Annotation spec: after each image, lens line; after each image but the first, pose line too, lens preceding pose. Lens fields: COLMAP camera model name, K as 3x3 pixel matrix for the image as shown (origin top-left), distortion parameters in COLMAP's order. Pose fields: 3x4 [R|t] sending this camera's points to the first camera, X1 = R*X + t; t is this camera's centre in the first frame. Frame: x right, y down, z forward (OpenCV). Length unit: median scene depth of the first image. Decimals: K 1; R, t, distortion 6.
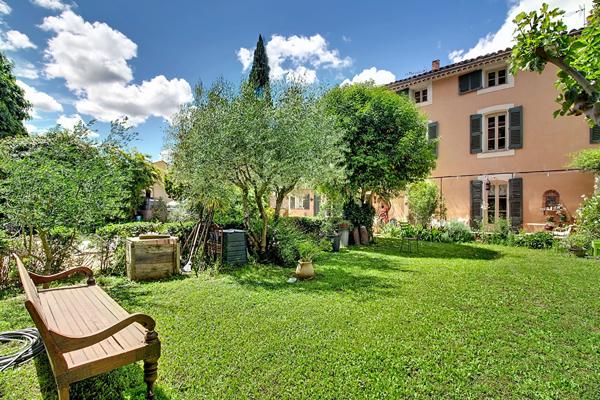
lens RADIAL K [[287.5, 0, 299.8], [0, 287.5, 207.5], [0, 0, 1]] dist [-0.001159, -0.014797]
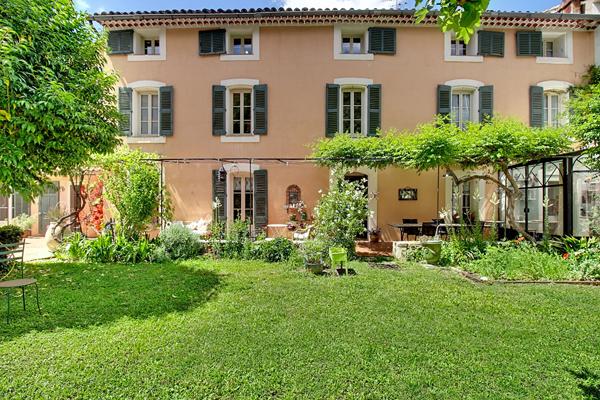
lens RADIAL K [[287.5, 0, 299.8], [0, 287.5, 207.5], [0, 0, 1]] dist [-0.001159, -0.014797]
pose [[0.755047, -0.013502, 0.655532, 0.287180], [0.006451, 0.999893, 0.013164, -0.002907], [-0.655639, -0.005710, 0.755053, 0.287168]]
